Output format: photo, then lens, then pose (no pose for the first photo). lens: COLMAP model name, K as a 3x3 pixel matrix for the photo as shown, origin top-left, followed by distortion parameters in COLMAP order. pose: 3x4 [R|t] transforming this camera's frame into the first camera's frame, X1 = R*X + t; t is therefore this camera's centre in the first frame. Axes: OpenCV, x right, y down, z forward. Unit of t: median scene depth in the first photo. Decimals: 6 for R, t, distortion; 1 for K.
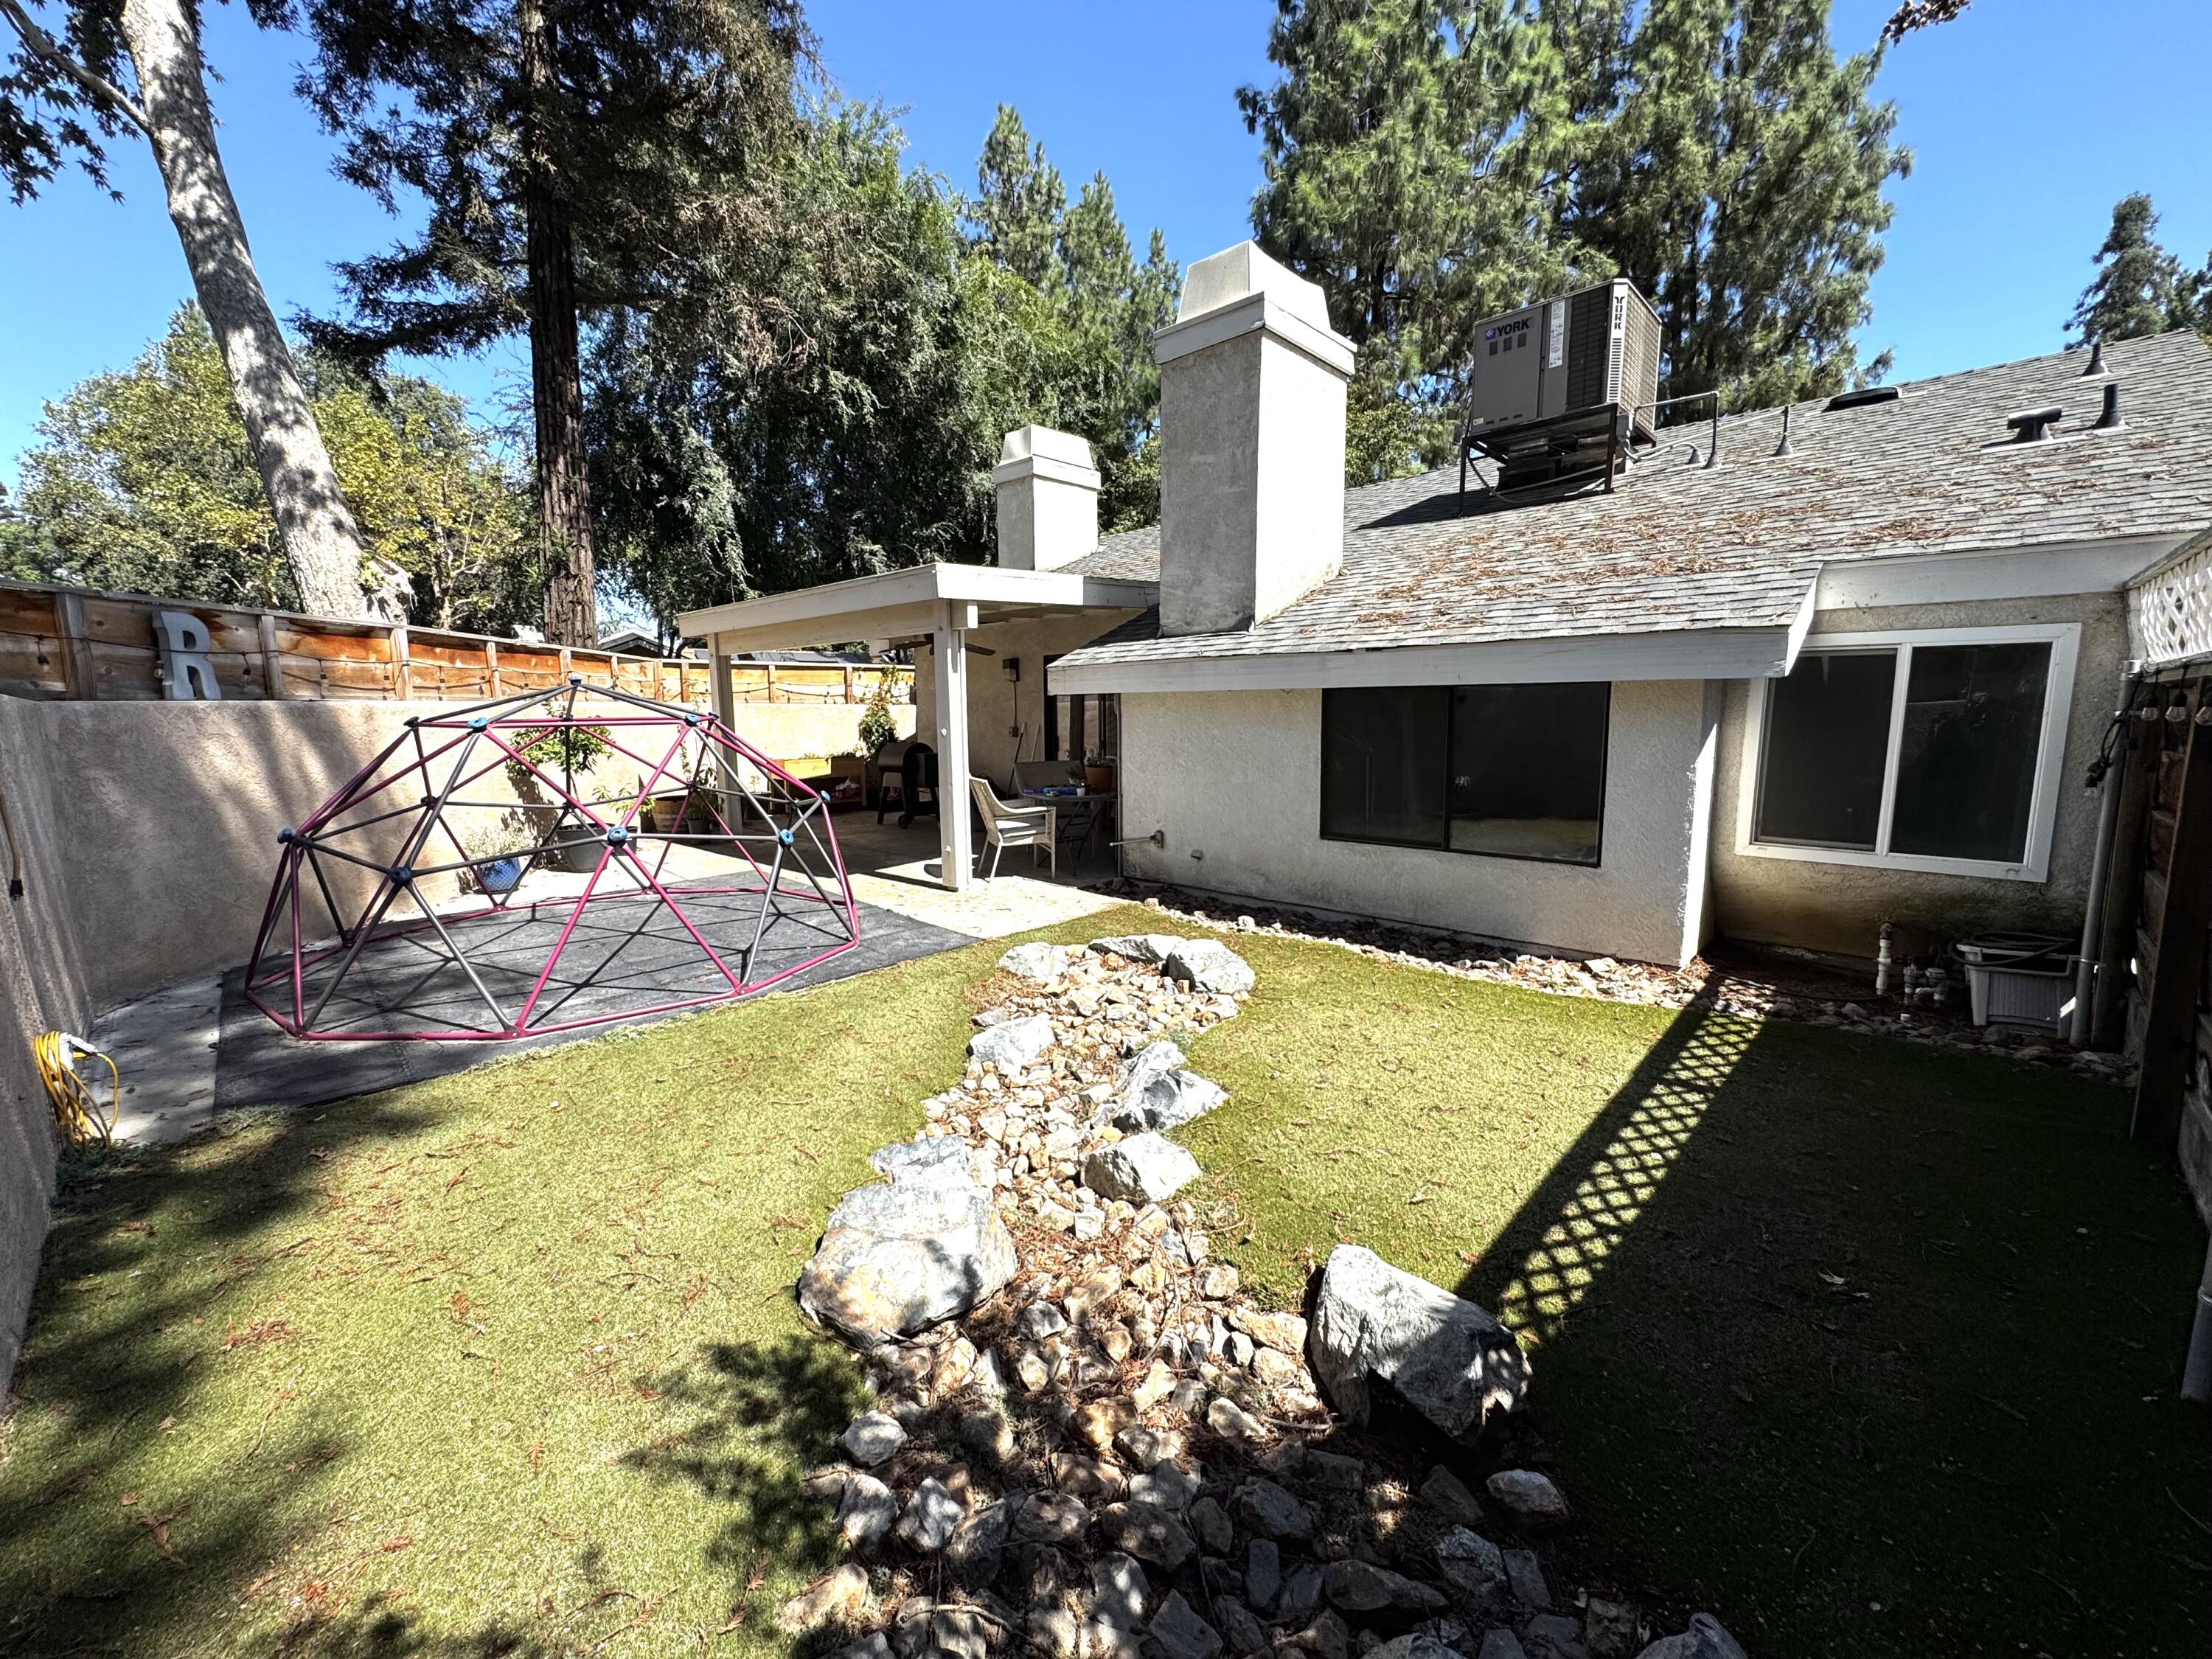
lens RADIAL K [[886.8, 0, 1101.6], [0, 886.8, 827.6], [0, 0, 1]] dist [-0.001980, -0.000012]
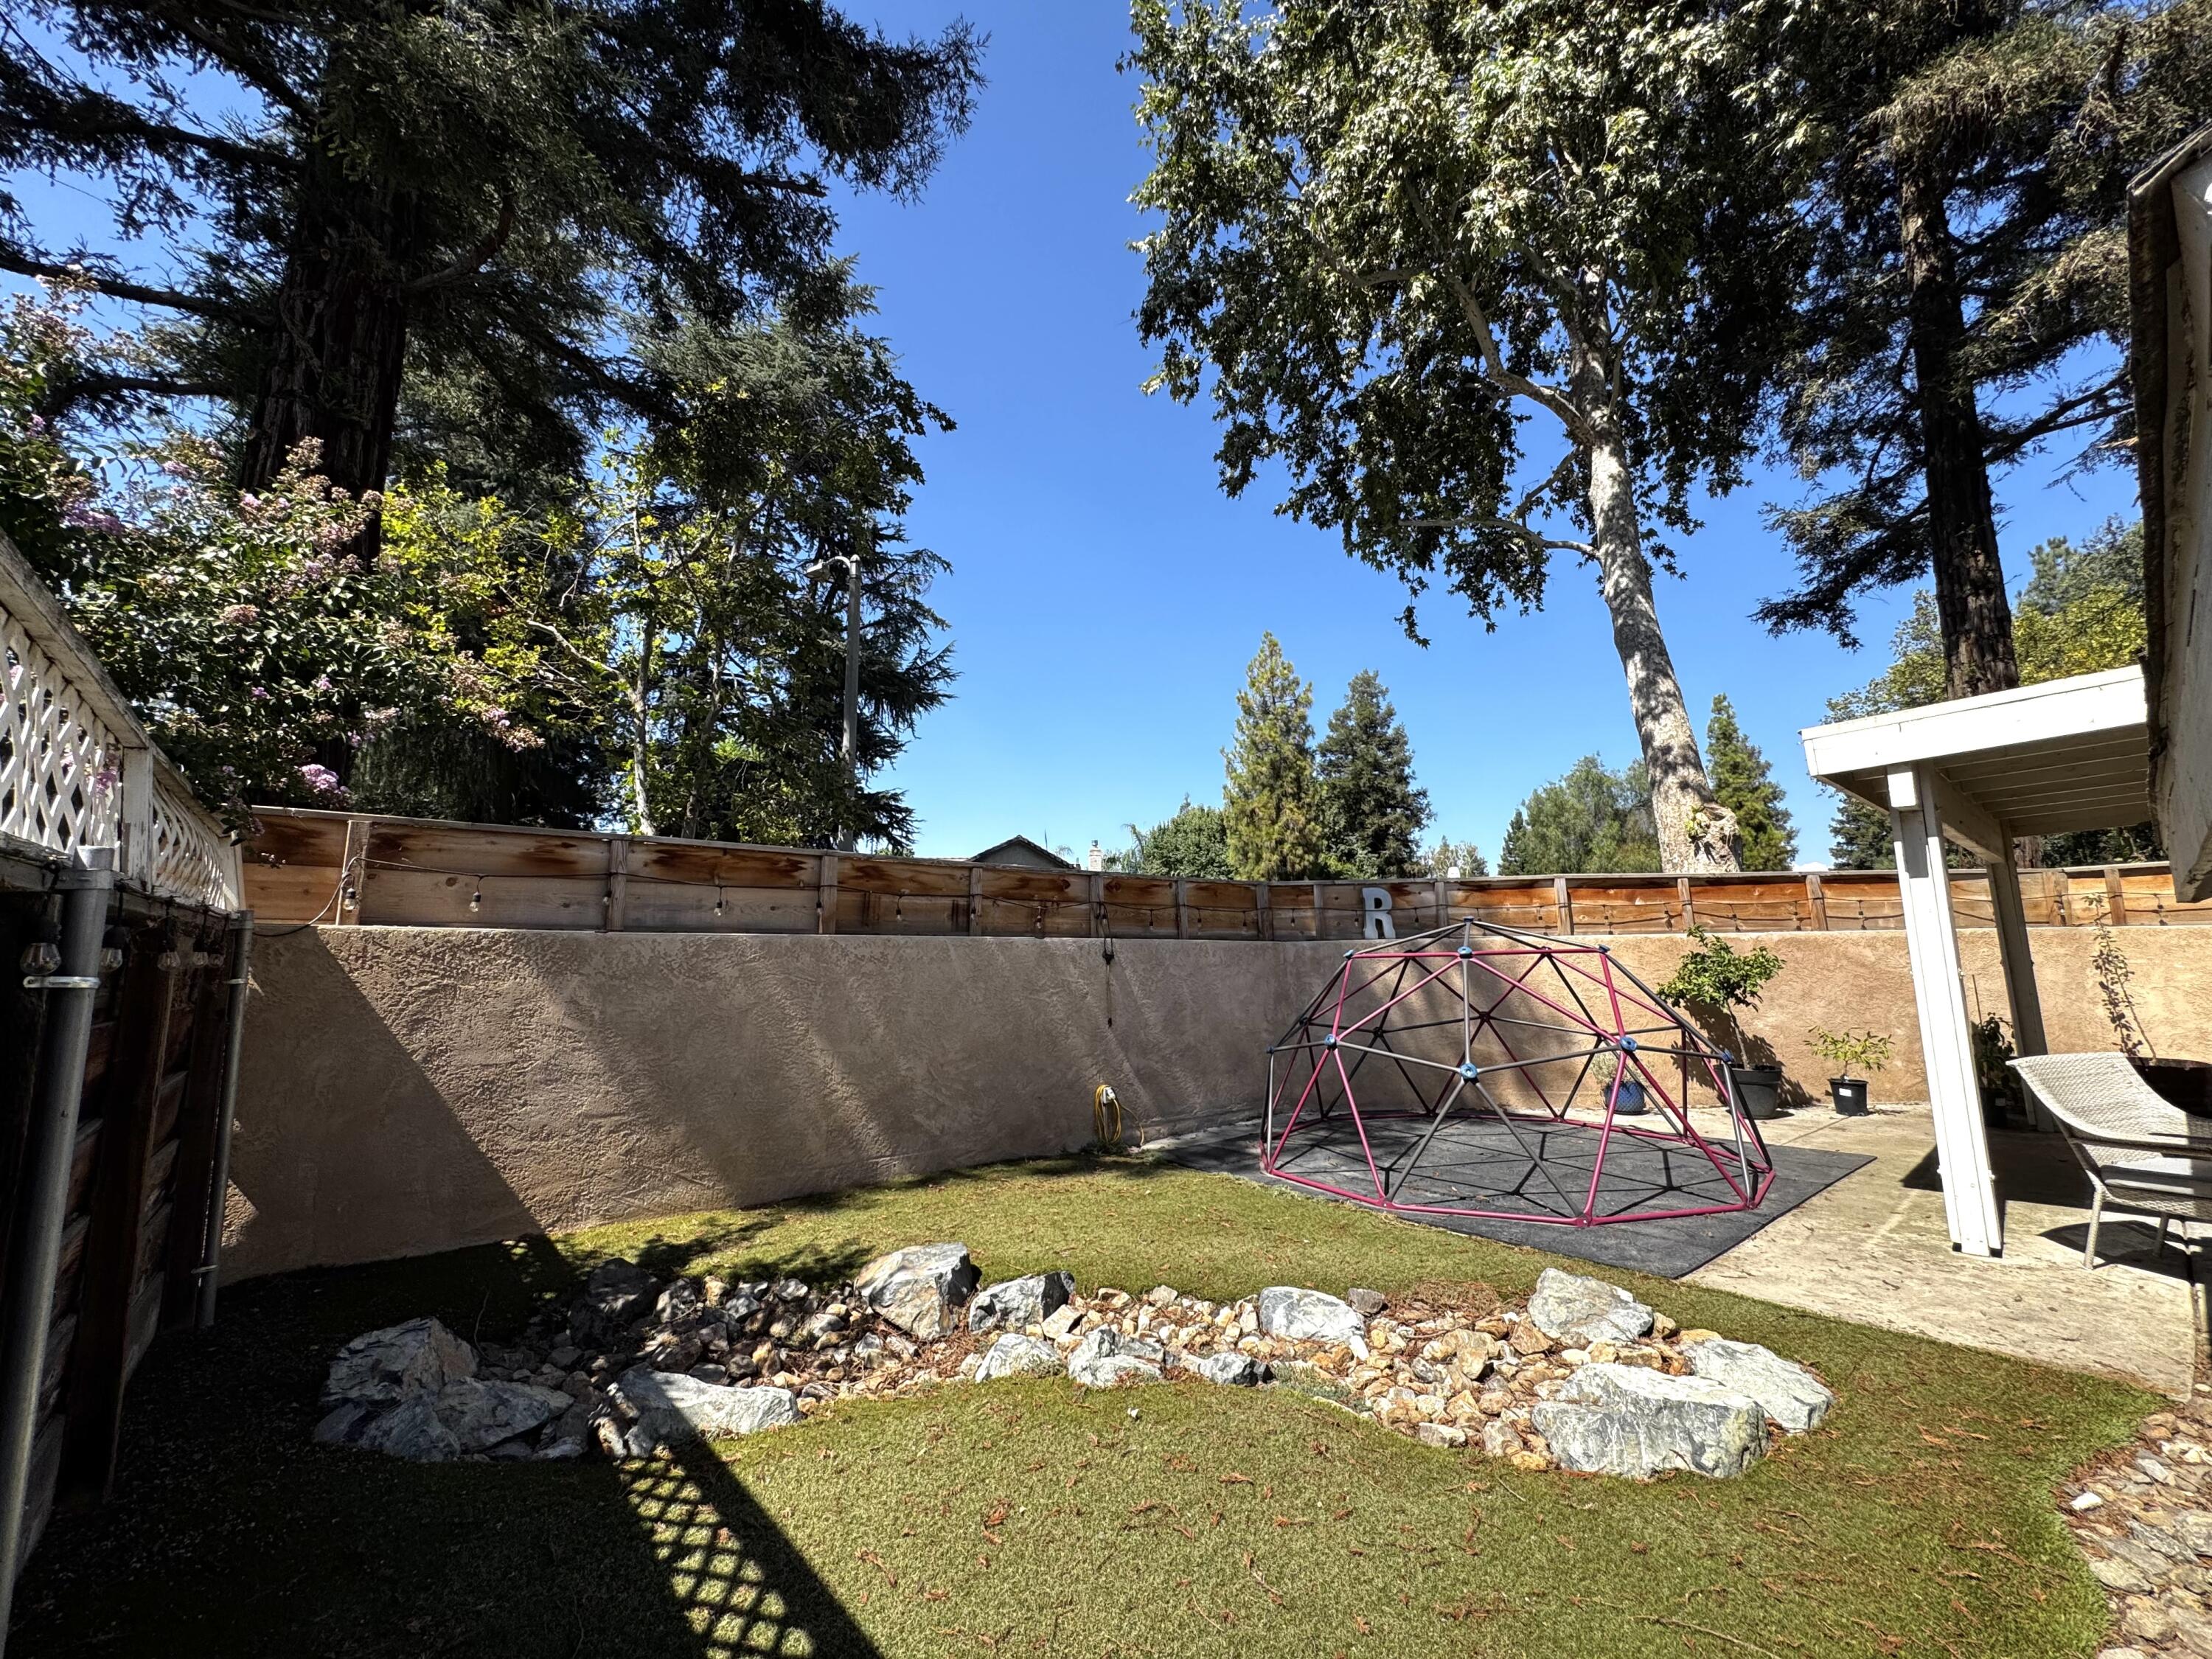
lens RADIAL K [[886.8, 0, 1101.6], [0, 886.8, 827.6], [0, 0, 1]] dist [-0.001980, -0.000012]
pose [[-0.103503, -0.129971, -0.986101, 1.323073], [-0.123222, 0.985463, -0.116953, -0.170162], [0.986967, 0.109405, -0.118014, 1.289952]]
